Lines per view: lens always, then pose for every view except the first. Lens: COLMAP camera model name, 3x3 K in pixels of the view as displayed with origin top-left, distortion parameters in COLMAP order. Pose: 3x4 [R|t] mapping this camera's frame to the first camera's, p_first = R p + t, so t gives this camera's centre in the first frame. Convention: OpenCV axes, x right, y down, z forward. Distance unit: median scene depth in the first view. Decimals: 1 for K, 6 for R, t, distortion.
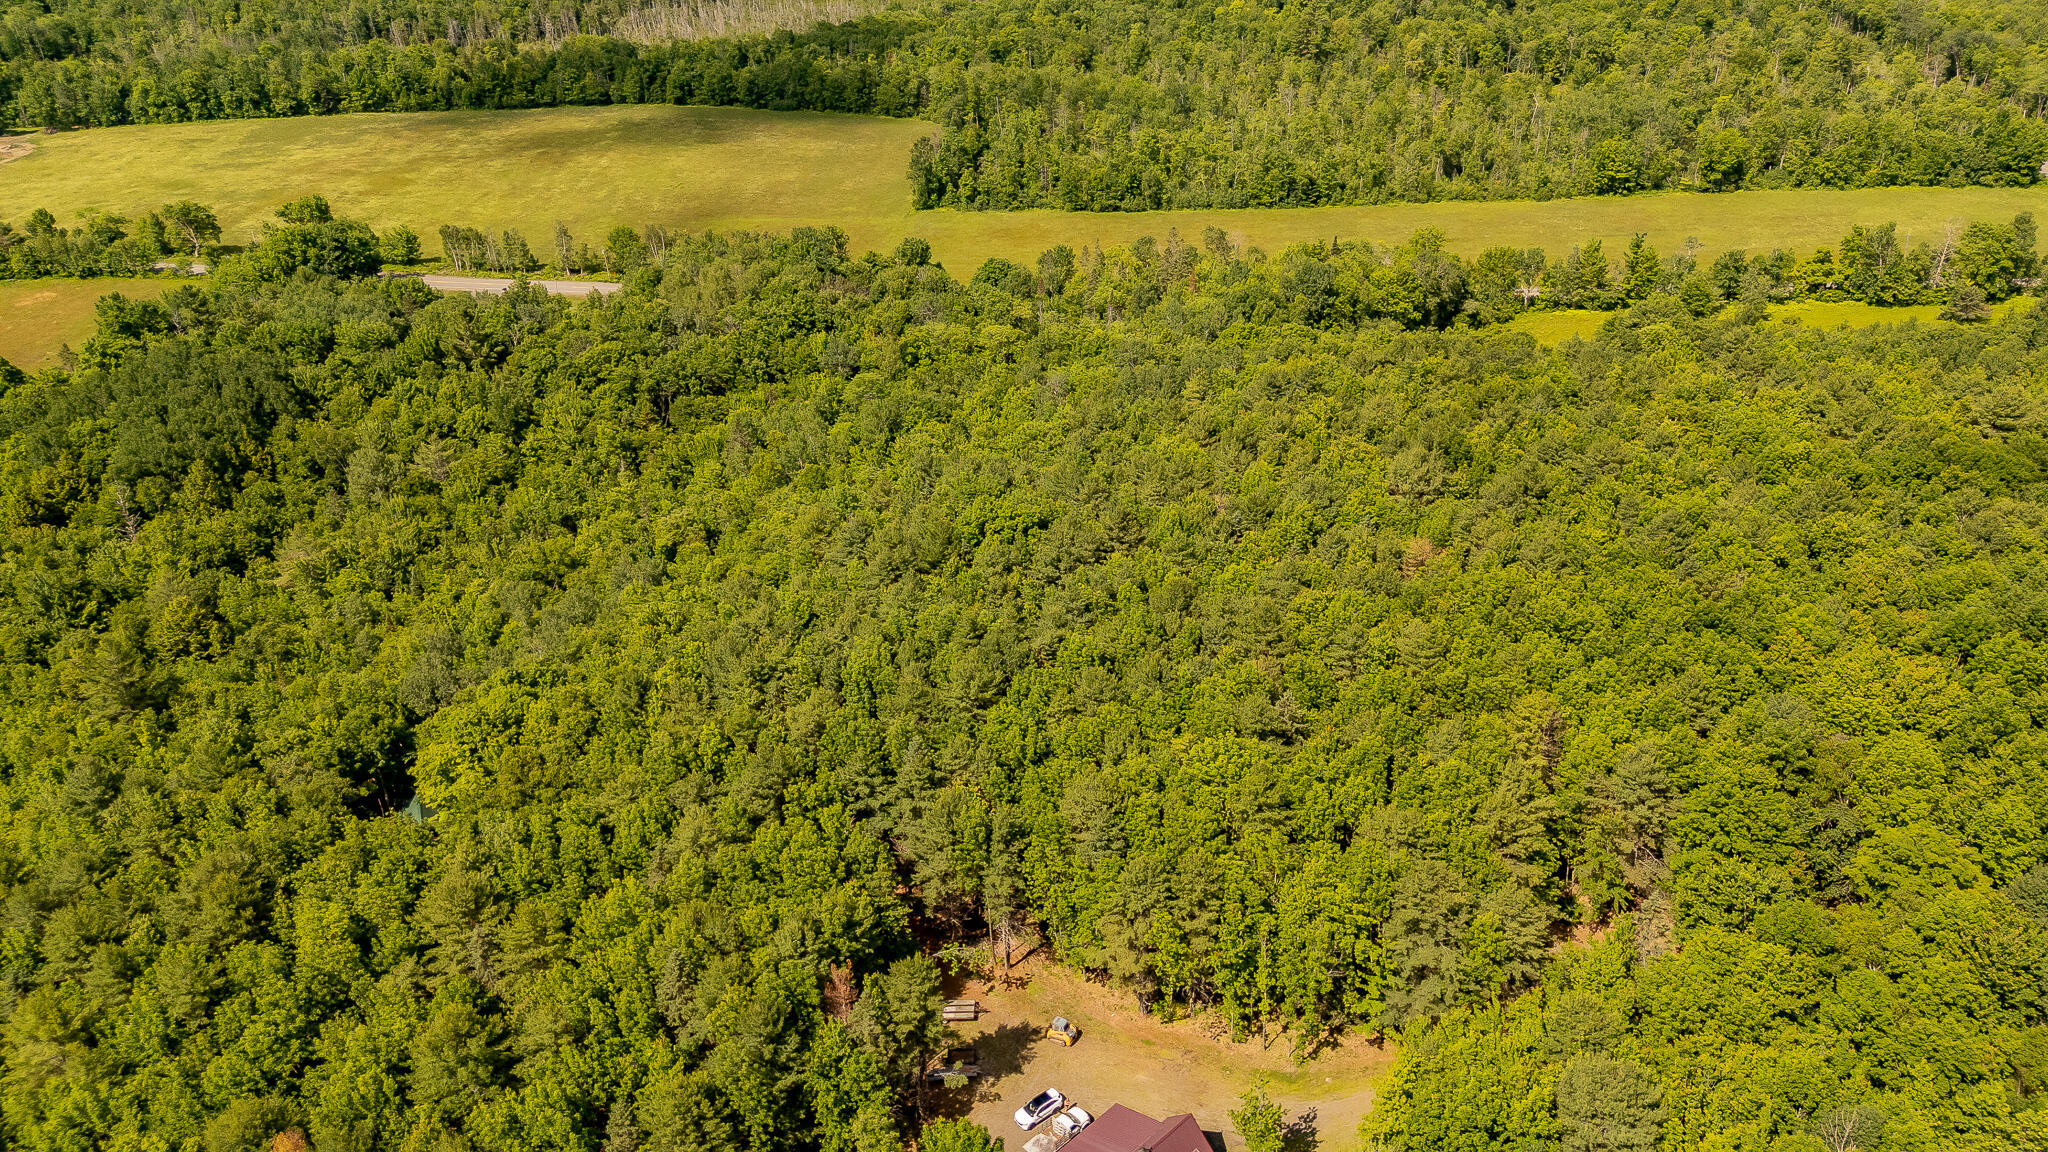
lens RADIAL K [[1492.4, 0, 1012.9], [0, 1492.4, 585.8], [0, 0, 1]] dist [0.048571, -0.048556]
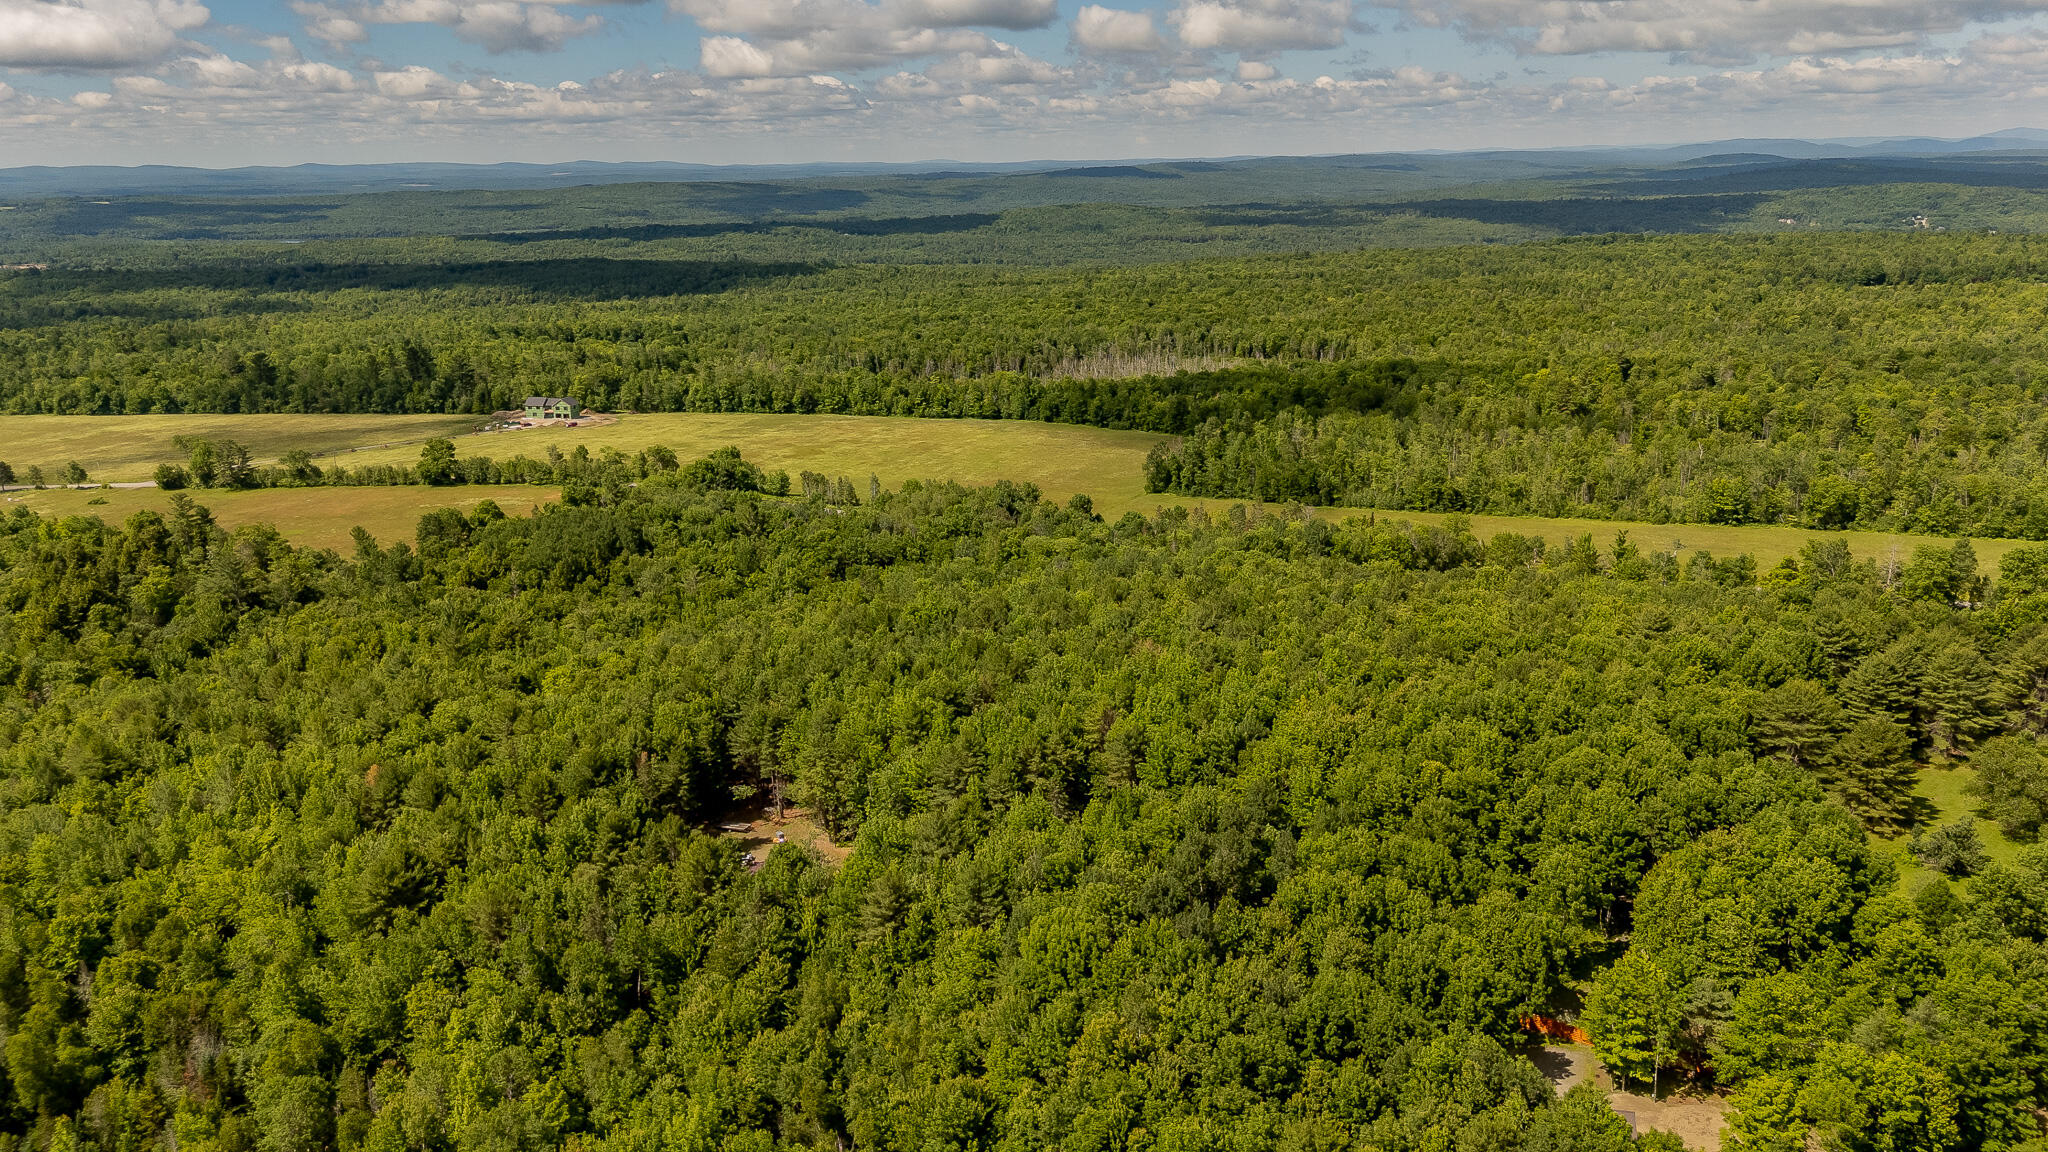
lens RADIAL K [[1492.4, 0, 1035.2], [0, 1492.4, 569.5], [0, 0, 1]] dist [0.048571, -0.048556]
pose [[0.931723, 0.092985, -0.351063, 0.306018], [-0.177067, 0.960297, -0.215586, 0.109613], [0.317079, 0.263028, 0.911195, -0.194758]]
